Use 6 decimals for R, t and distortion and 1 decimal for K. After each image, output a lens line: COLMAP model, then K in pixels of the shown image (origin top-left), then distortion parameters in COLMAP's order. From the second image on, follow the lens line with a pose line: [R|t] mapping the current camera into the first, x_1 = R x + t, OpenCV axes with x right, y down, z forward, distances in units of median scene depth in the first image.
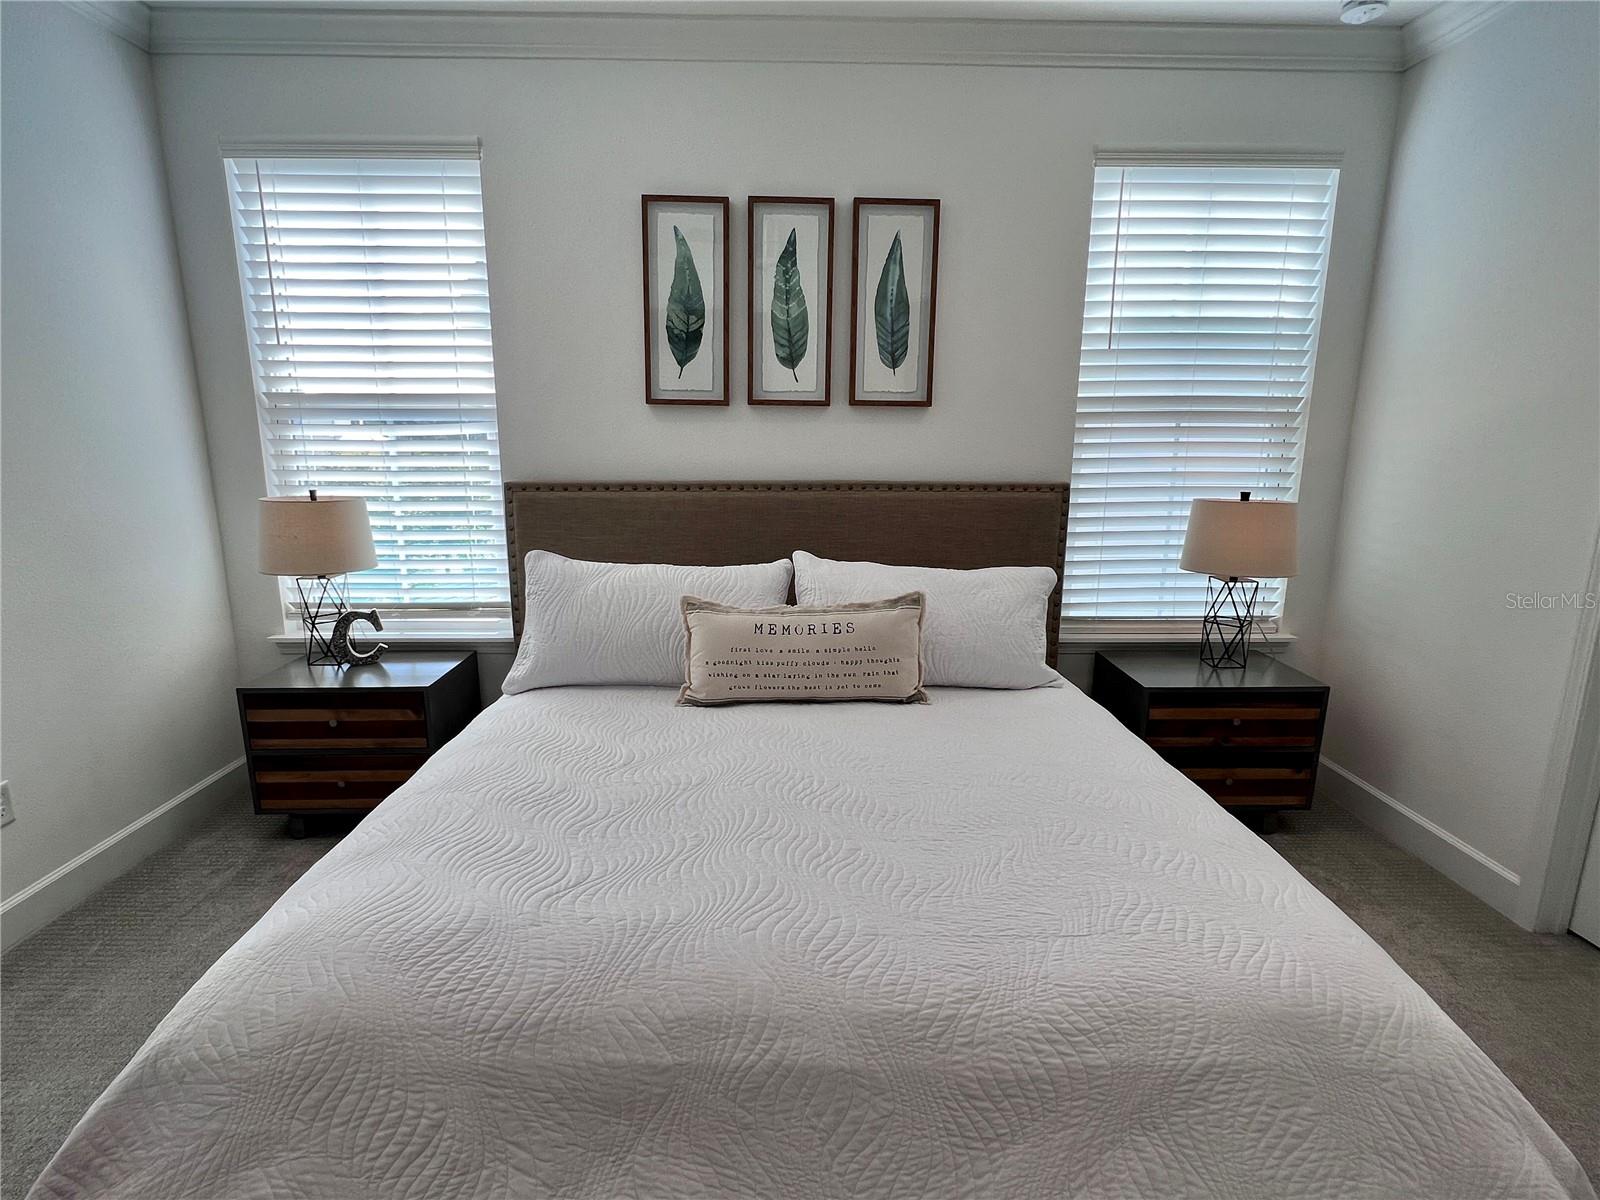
lens RADIAL K [[798.0, 0, 792.8], [0, 798.0, 603.1], [0, 0, 1]] dist [-0.004207, 0.001066]
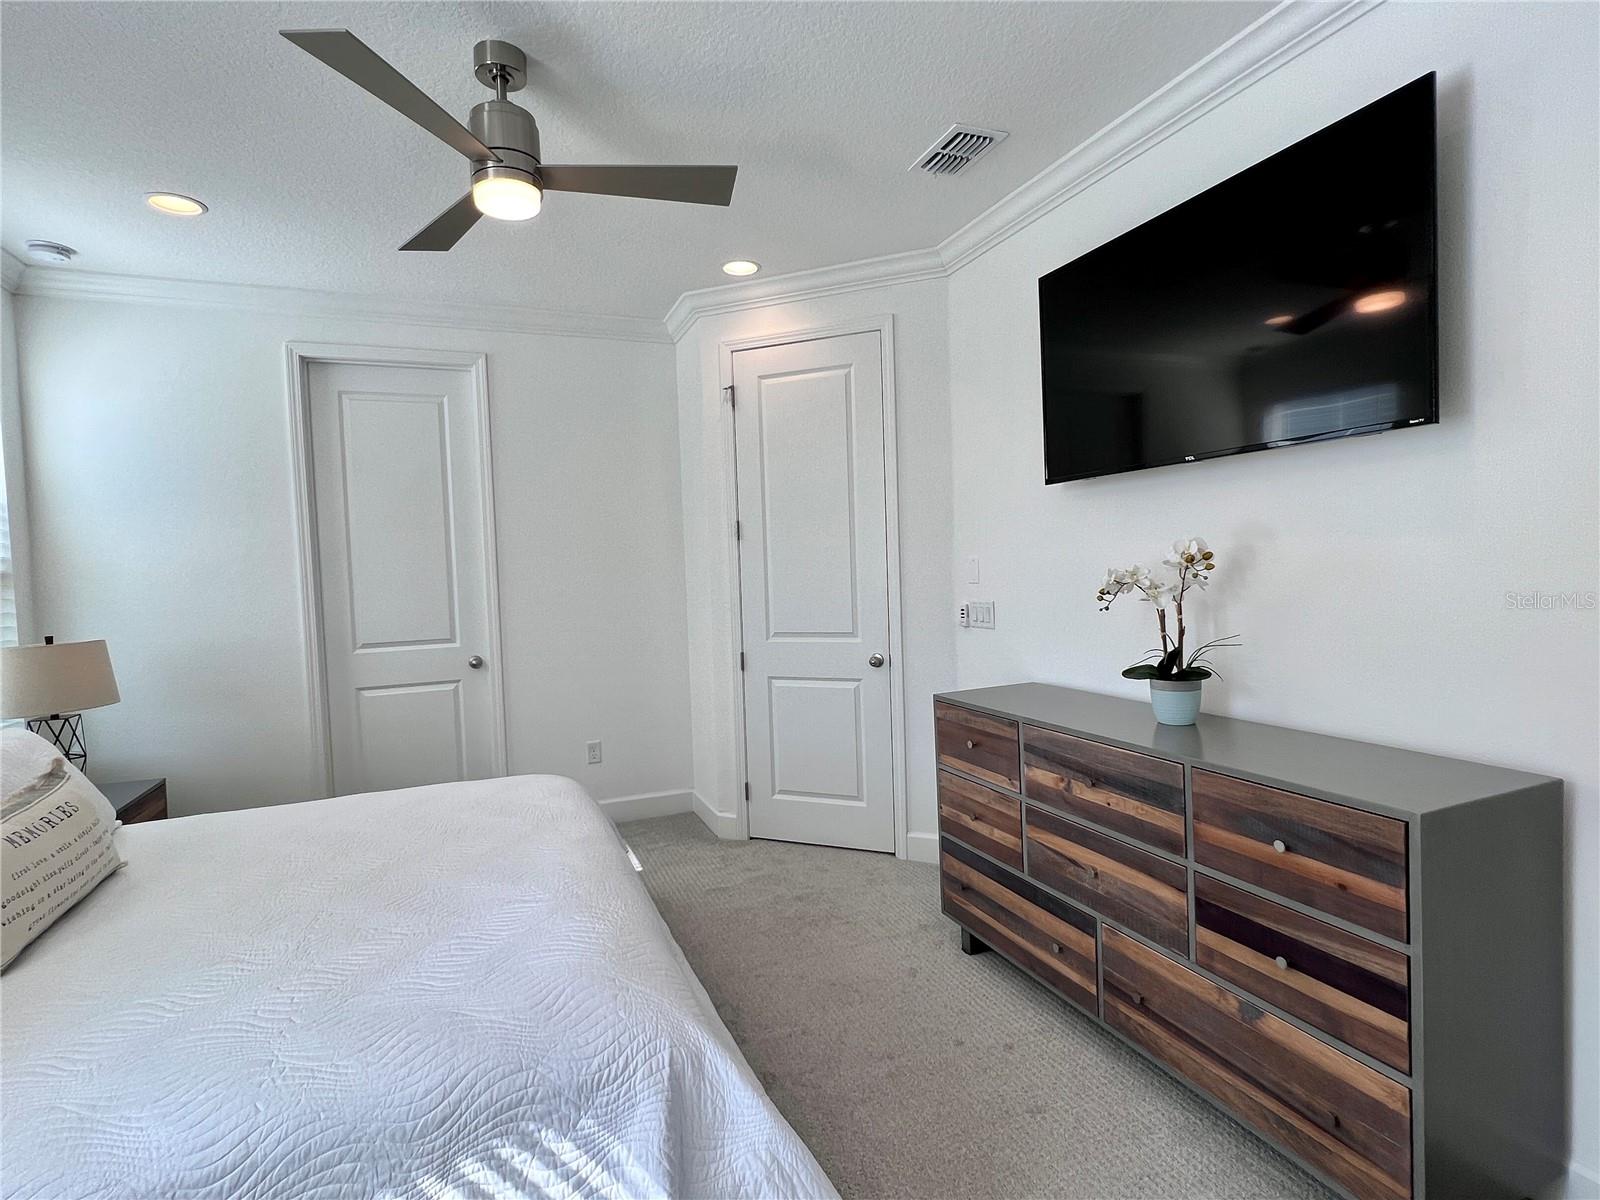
lens RADIAL K [[798.0, 0, 792.7], [0, 798.0, 599.5], [0, 0, 1]] dist [-0.004207, 0.001066]
pose [[-0.359641, -0.031881, 0.932546, -0.803733], [0.226566, 0.966523, 0.120419, -0.089834], [-0.905166, 0.254590, -0.340379, 0.445250]]
